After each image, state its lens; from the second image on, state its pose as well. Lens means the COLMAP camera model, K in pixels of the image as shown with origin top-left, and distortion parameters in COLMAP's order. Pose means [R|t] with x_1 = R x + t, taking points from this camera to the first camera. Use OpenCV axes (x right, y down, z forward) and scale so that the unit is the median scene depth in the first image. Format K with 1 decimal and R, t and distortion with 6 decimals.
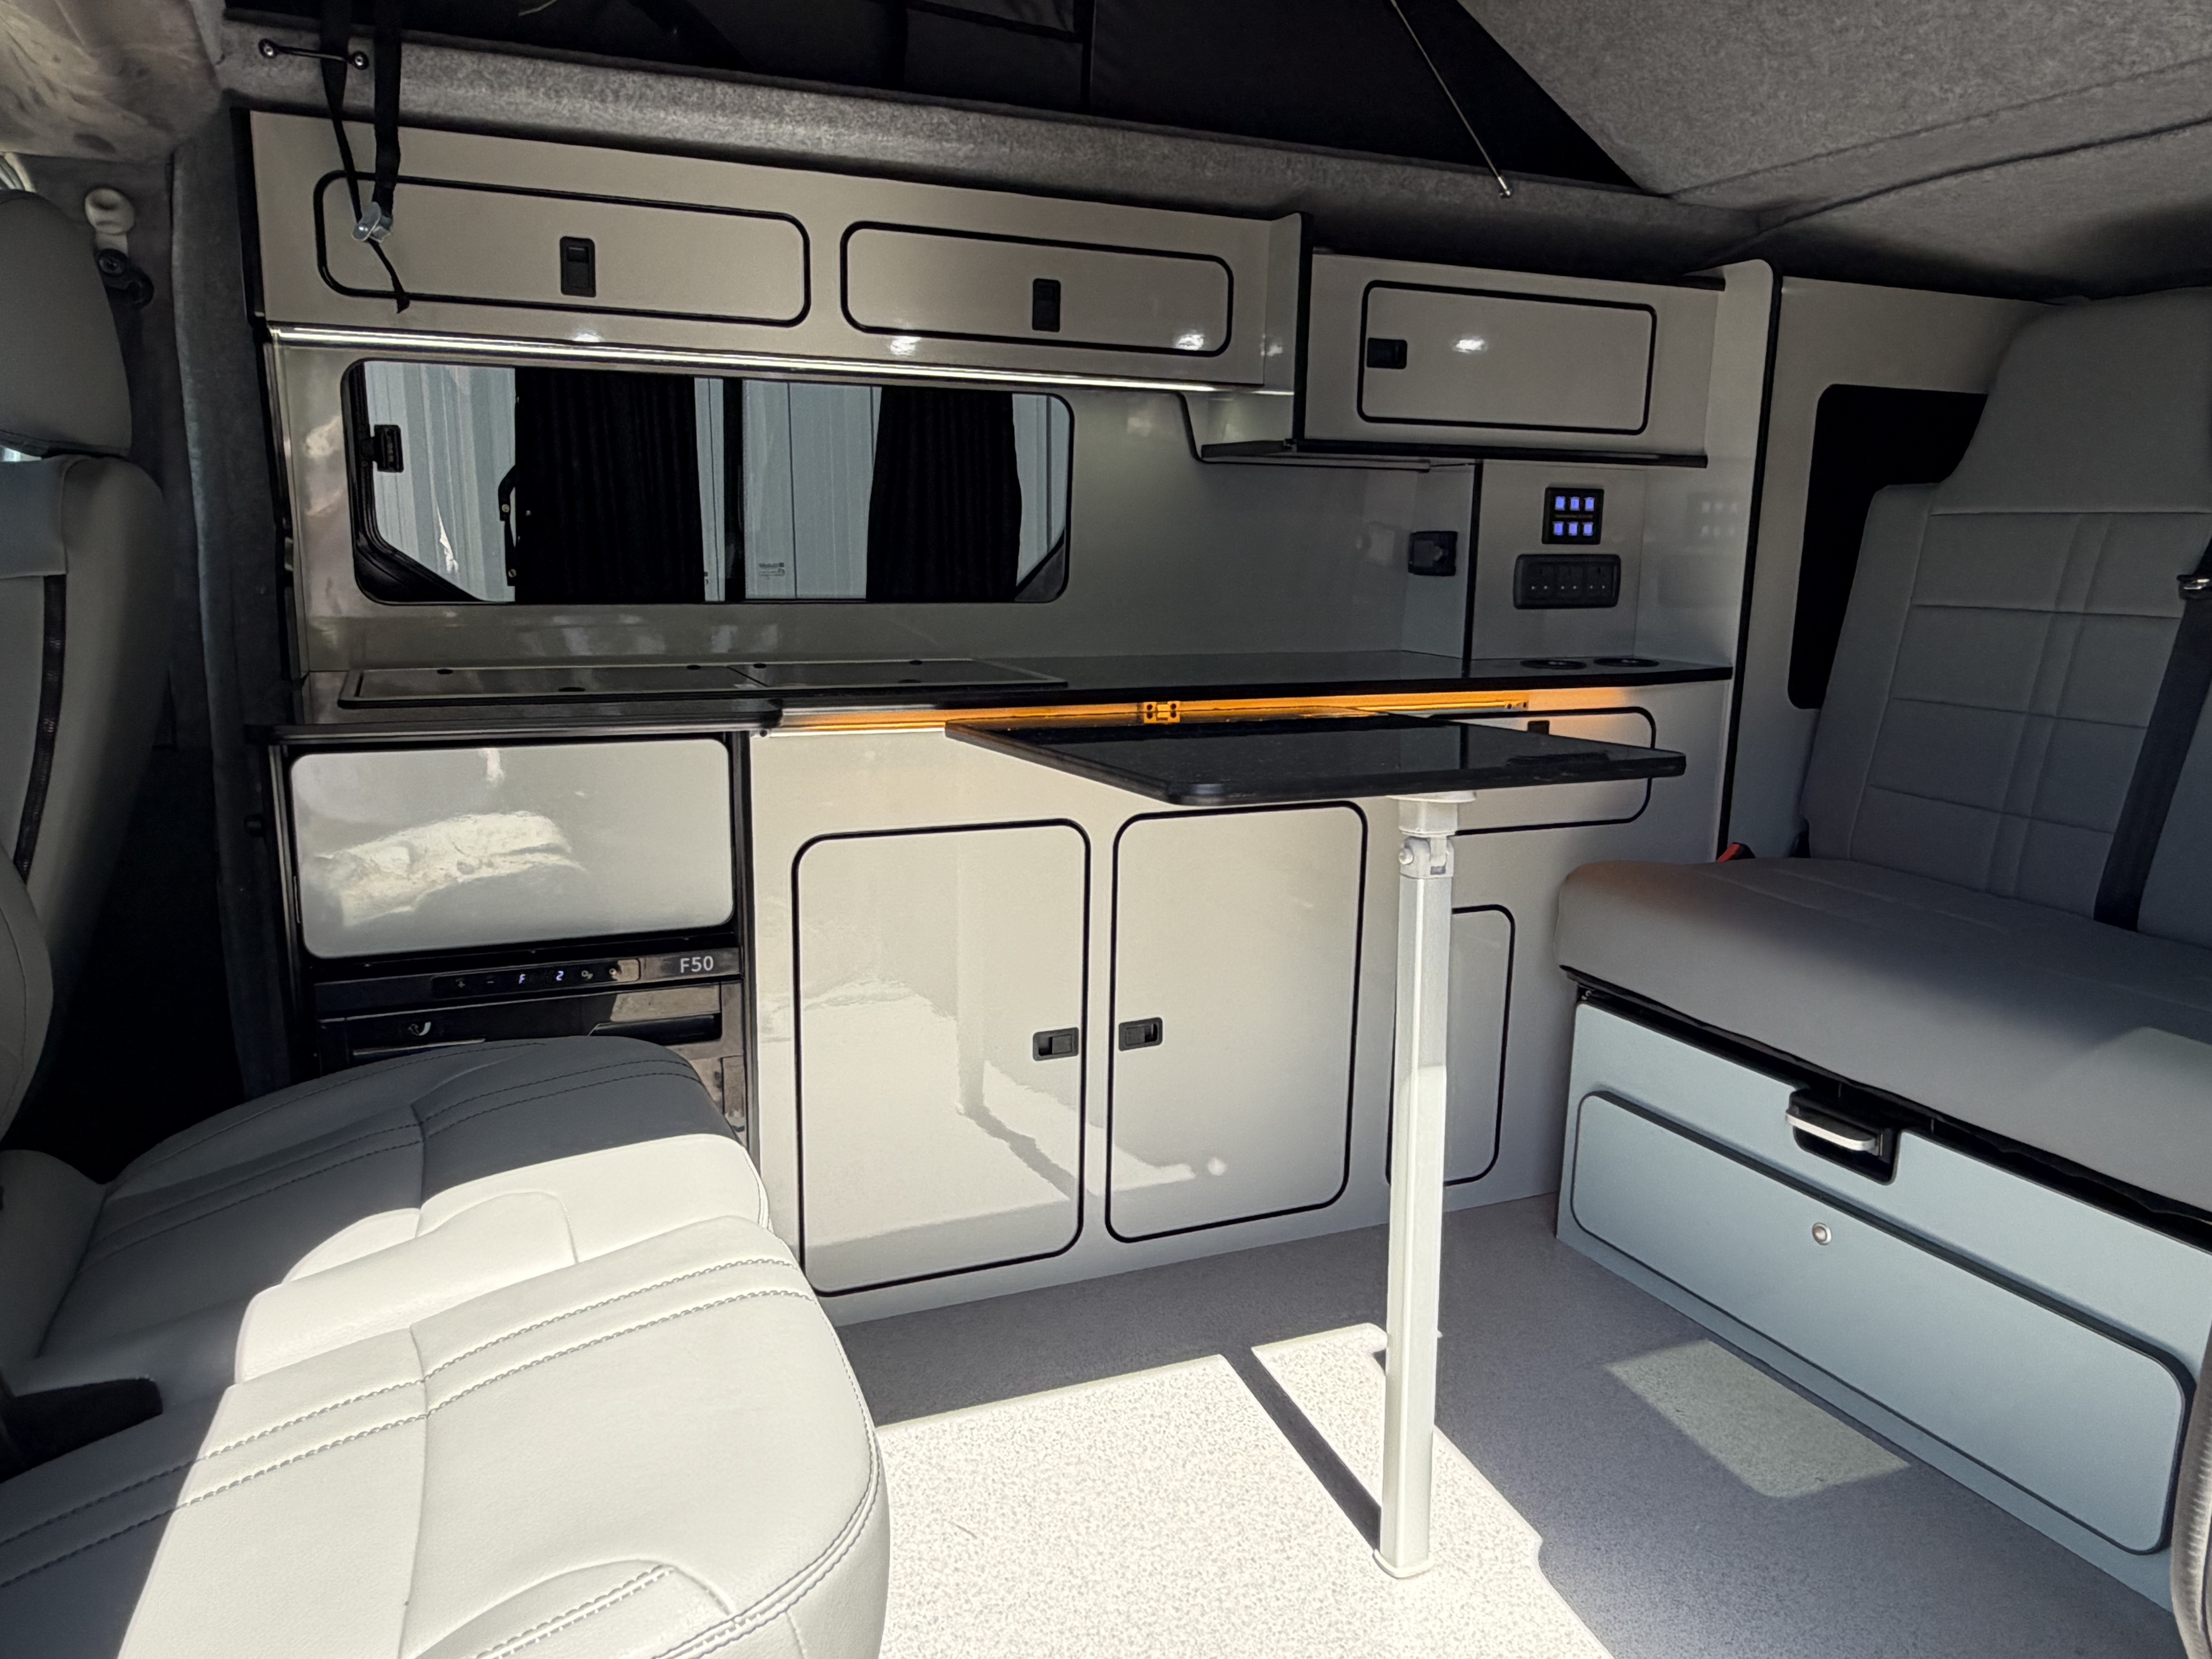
lens RADIAL K [[1572.5, 0, 1094.9], [0, 1572.5, 818.1], [0, 0, 1]] dist [0.008642, 0.000497]
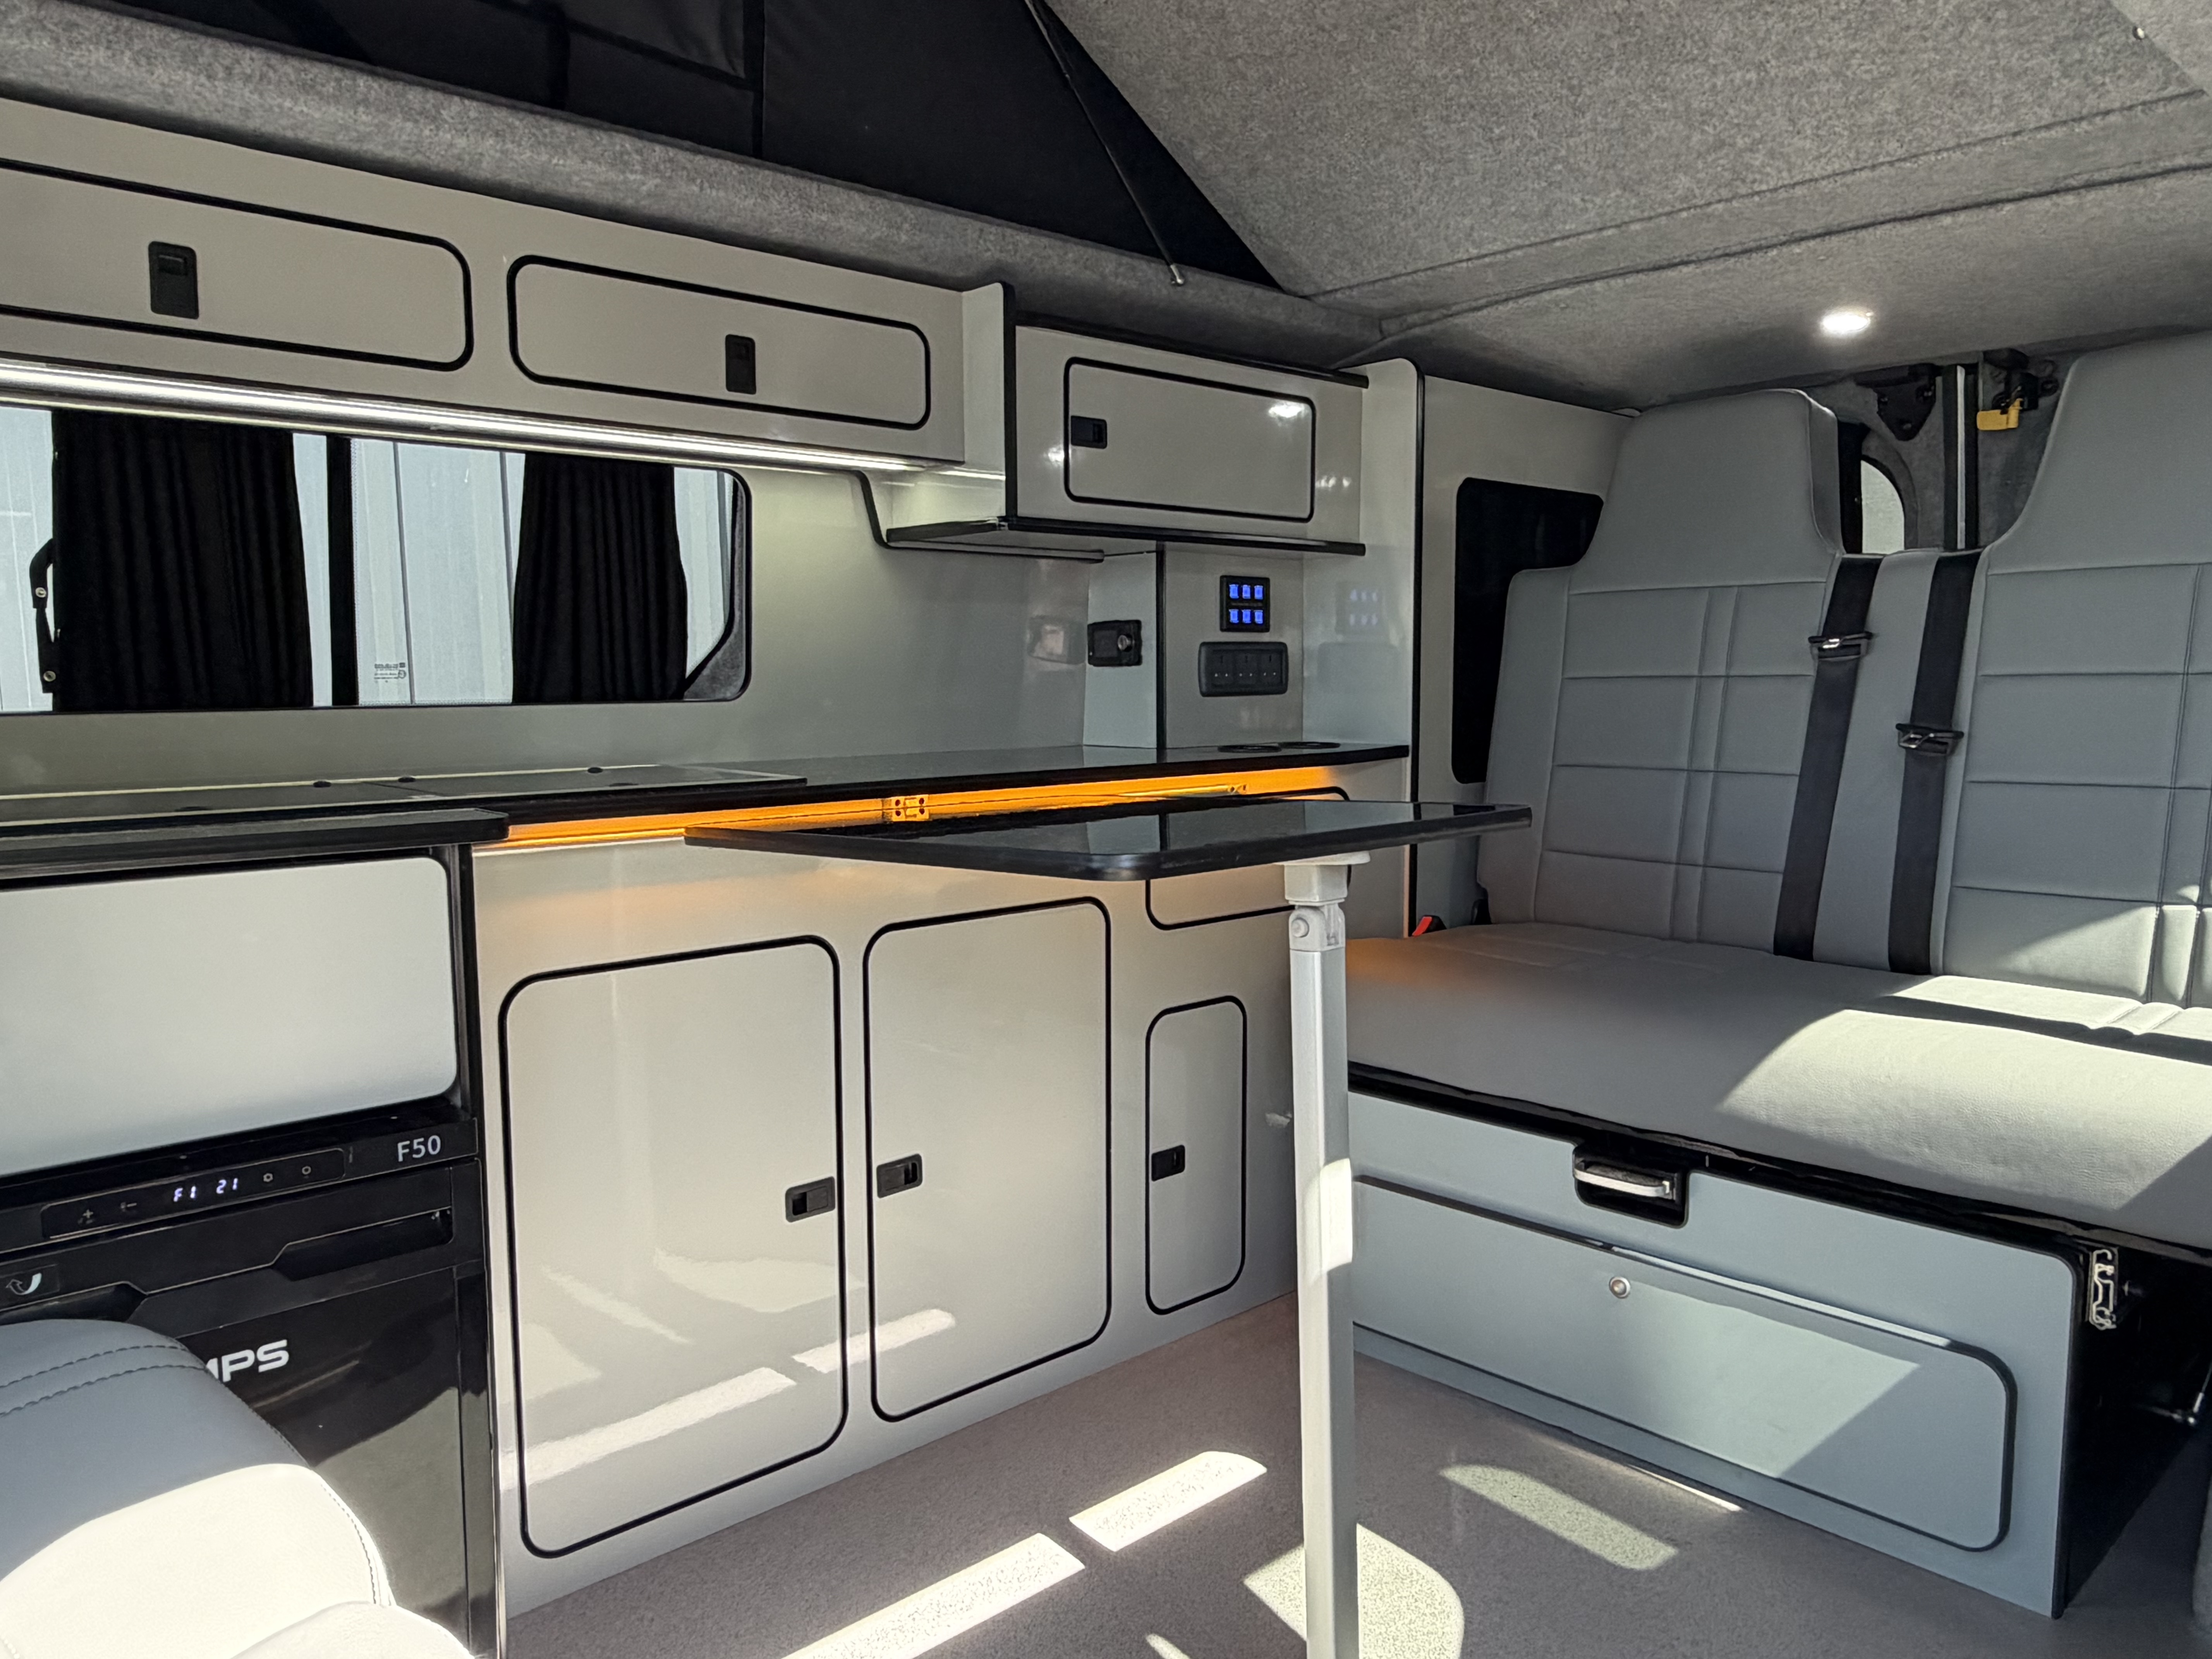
lens RADIAL K [[1572.5, 0, 1098.0], [0, 1572.5, 816.6], [0, 0, 1]] dist [0.008642, 0.000497]
pose [[0.945416, -0.052916, 0.321540, -0.138962], [0.080922, 0.993943, -0.074362, 0.012232], [-0.315658, 0.096323, 0.943972, 0.115550]]
